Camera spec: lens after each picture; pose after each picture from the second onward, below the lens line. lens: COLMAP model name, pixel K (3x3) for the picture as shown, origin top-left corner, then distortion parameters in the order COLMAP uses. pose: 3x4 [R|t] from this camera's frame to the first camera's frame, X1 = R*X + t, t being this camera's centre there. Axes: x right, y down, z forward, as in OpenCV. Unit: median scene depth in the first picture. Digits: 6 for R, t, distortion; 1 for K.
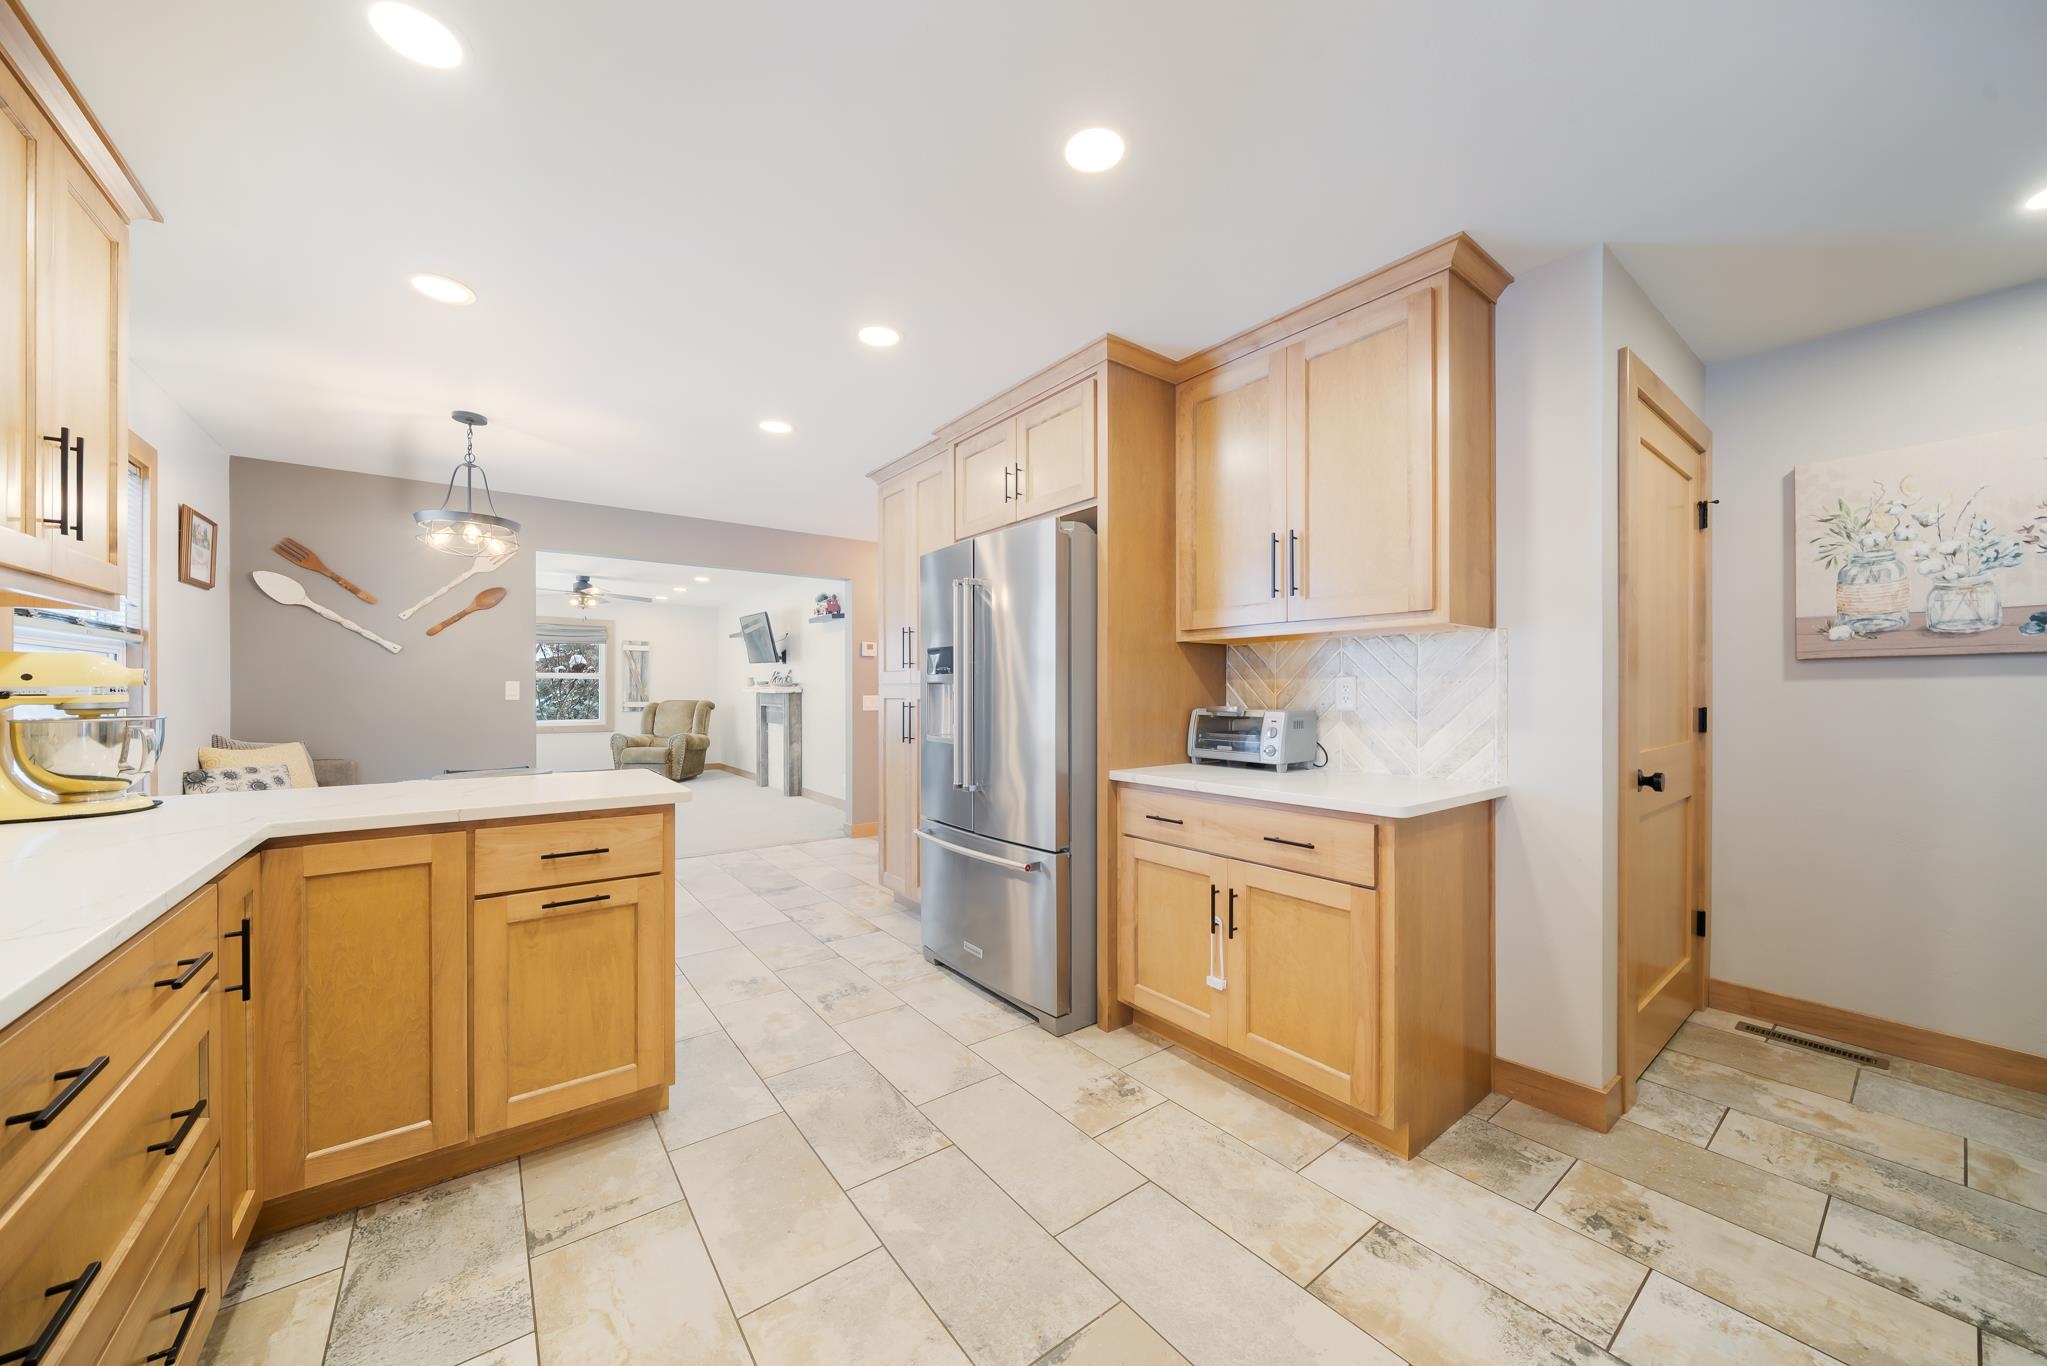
lens RADIAL K [[722.4, 0, 1016.7], [0, 722.4, 683.1], [0, 0, 1]] dist [-0.003622, -0.000688]
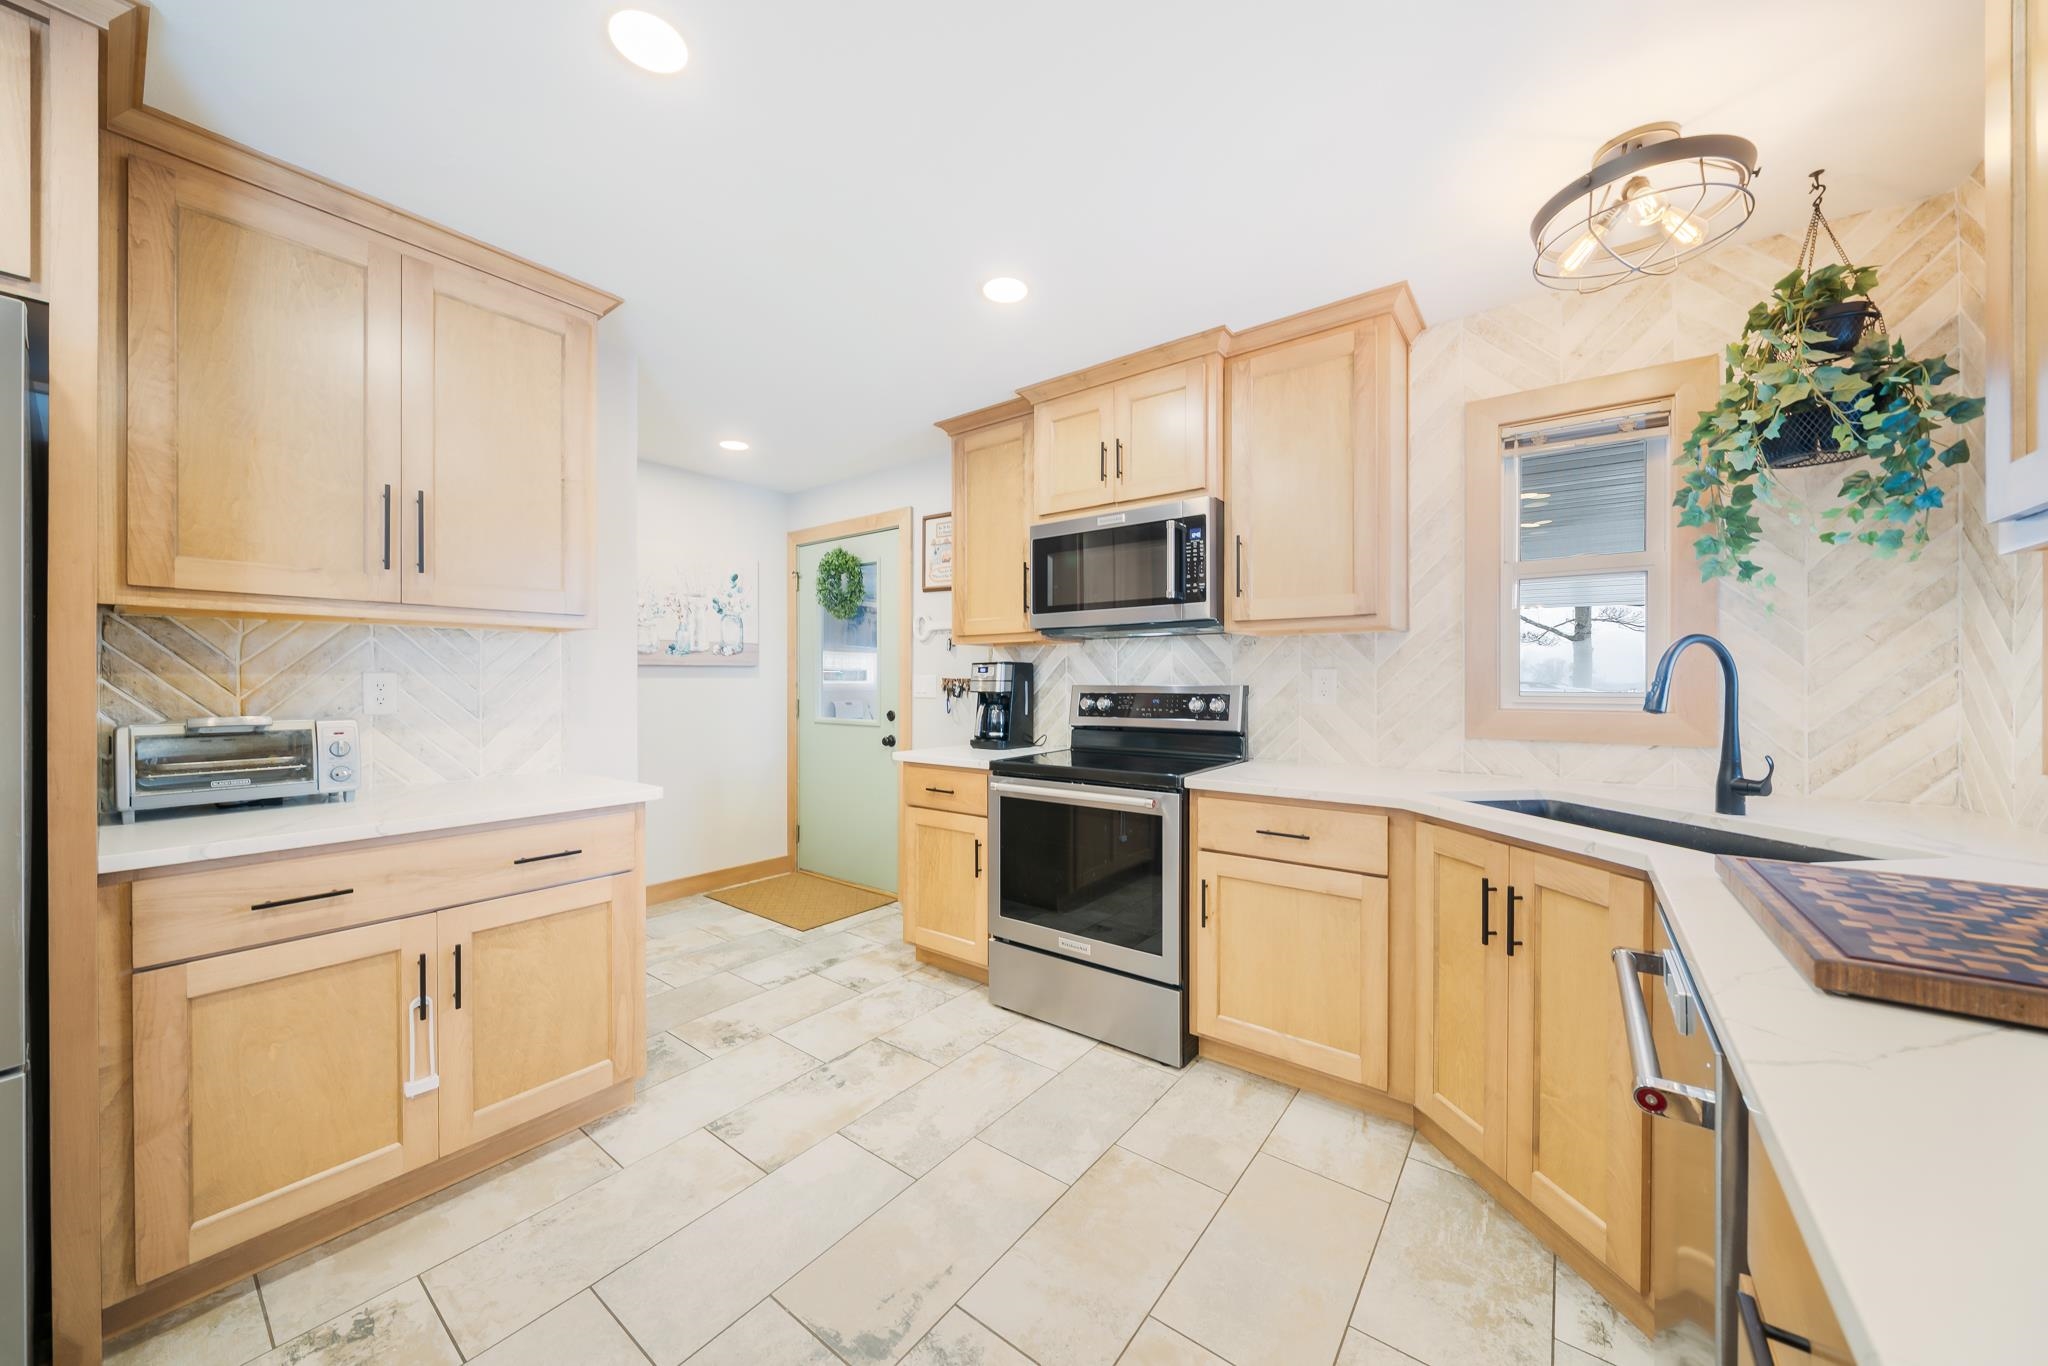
lens RADIAL K [[722.8, 0, 1007.6], [0, 722.8, 673.8], [0, 0, 1]] dist [-0.003622, -0.000688]
pose [[-0.257304, 0.009086, 0.966288, -0.427443], [-0.006904, 0.999913, -0.011240, -0.002922], [-0.966306, -0.009563, -0.257219, 0.436564]]
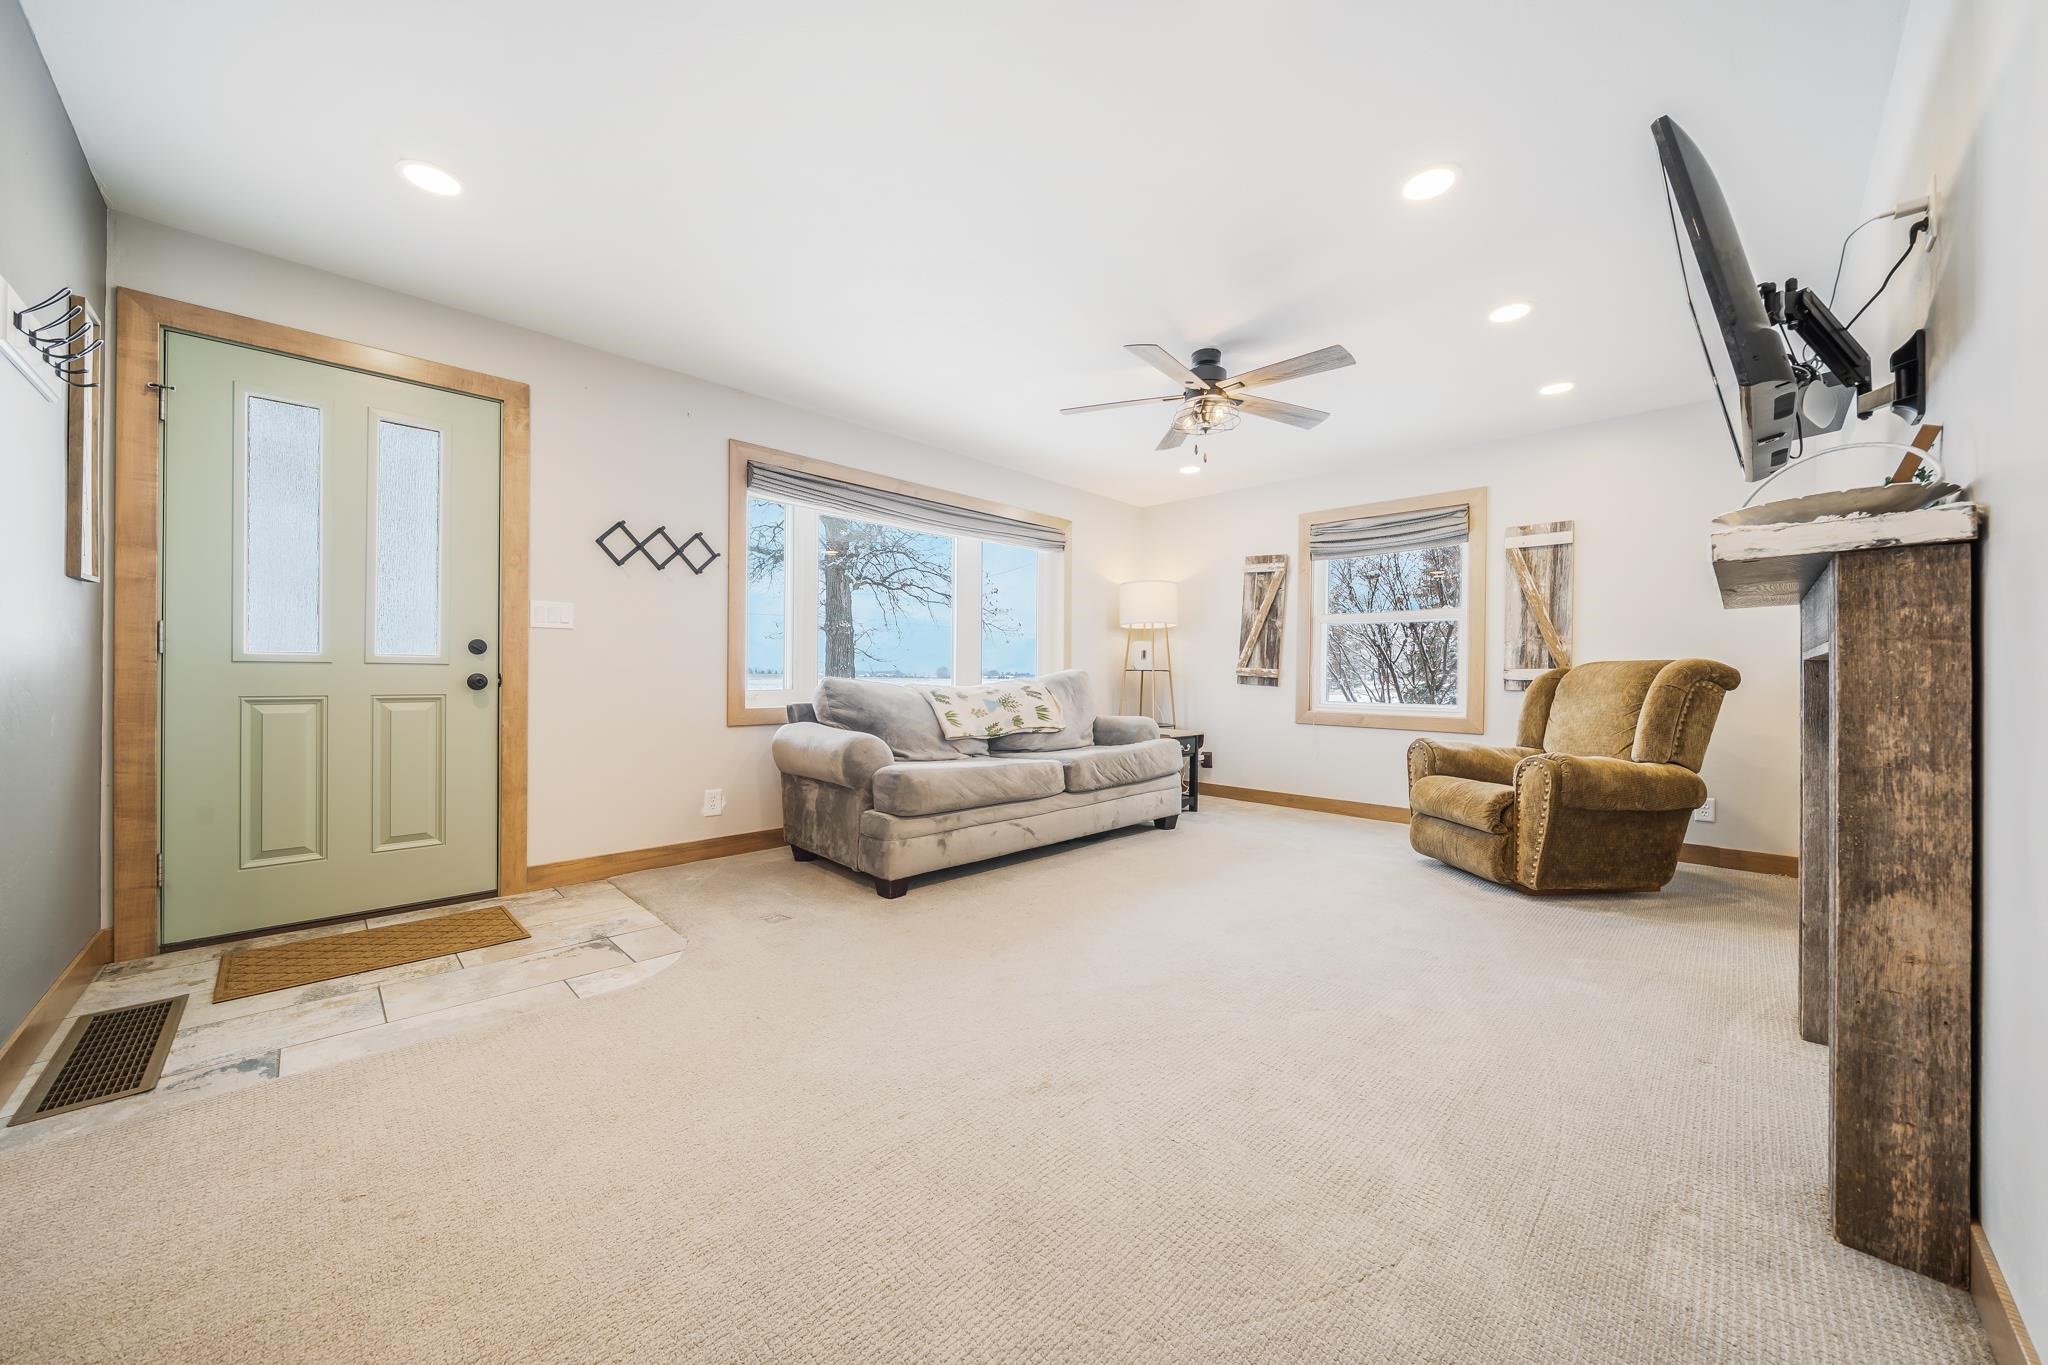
lens RADIAL K [[722.8, 0, 1035.3], [0, 722.8, 674.6], [0, 0, 1]] dist [-0.003622, -0.000688]
pose [[0.143366, -0.004278, -0.989660, -0.480431], [-0.000584, 0.999990, -0.004407, 0.100525], [0.989670, 0.001210, 0.143362, 2.046292]]
